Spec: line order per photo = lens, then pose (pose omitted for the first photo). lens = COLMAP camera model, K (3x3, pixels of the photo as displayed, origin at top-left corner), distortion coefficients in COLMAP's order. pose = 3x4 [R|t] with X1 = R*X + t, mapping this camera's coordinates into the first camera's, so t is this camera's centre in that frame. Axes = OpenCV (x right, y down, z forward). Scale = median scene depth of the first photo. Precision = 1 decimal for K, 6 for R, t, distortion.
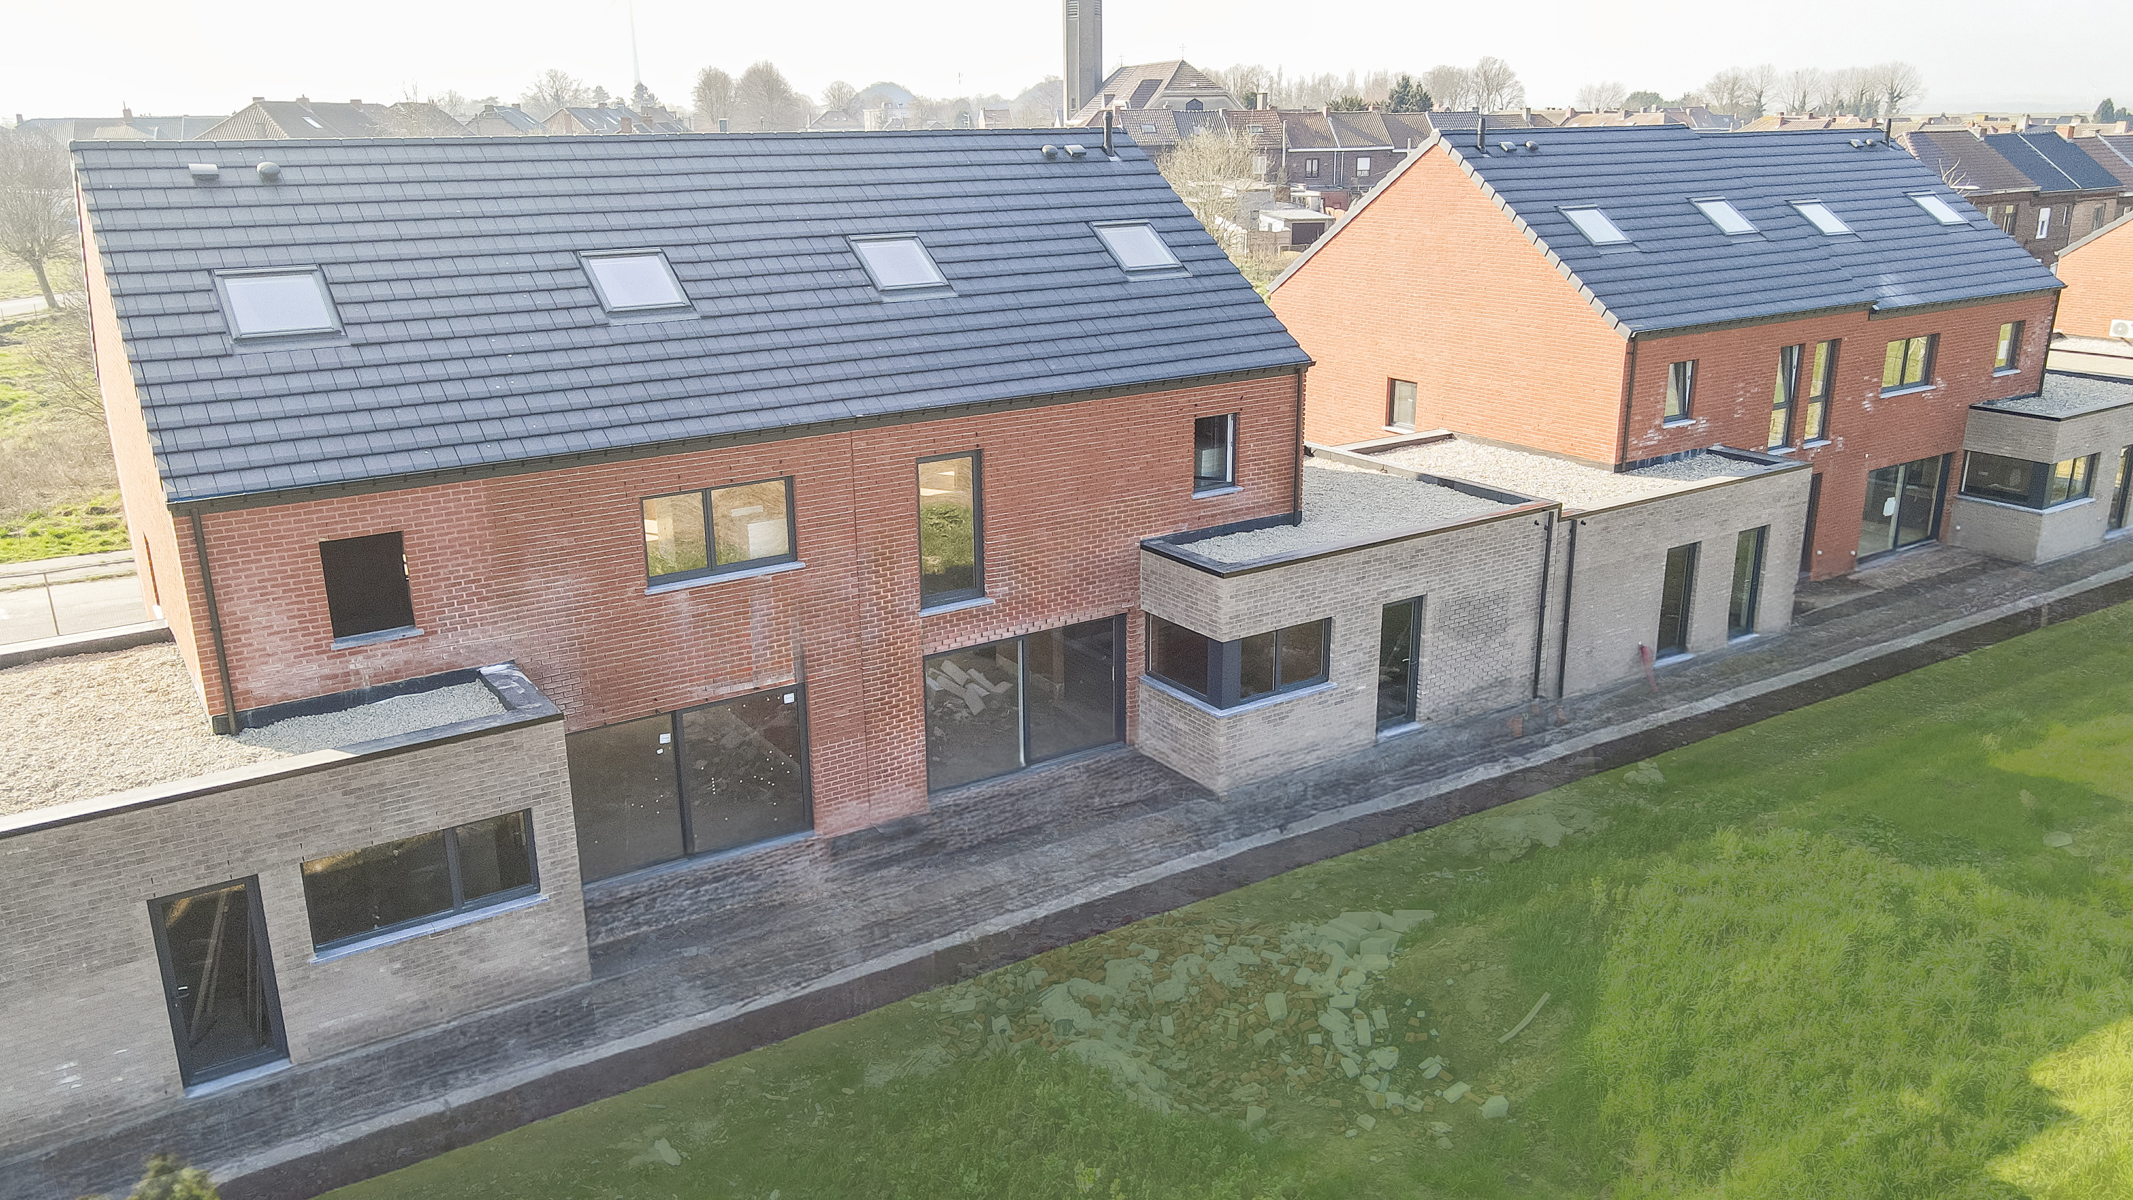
lens RADIAL K [[1537.2, 0, 1066.5], [0, 1537.2, 600.0], [0, 0, 1]] dist [0.008314, 0.002758]
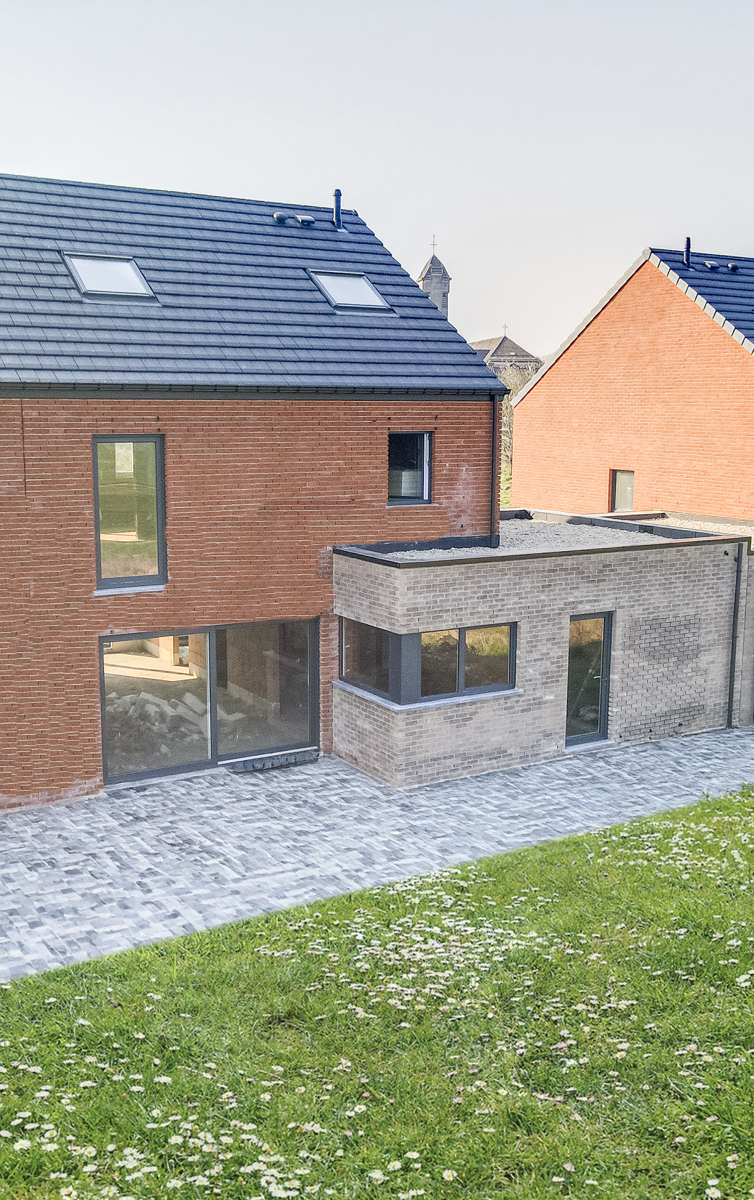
lens RADIAL K [[1127.7, 0, 376.8], [0, 1127.7, 616.5], [0, 0, 1]] dist [0.000985, -0.004065]
pose [[0.998268, 0.023383, -0.053982, 0.115722], [-0.029988, 0.991705, -0.124991, 0.099675], [0.050612, 0.126394, 0.990688, 0.244230]]
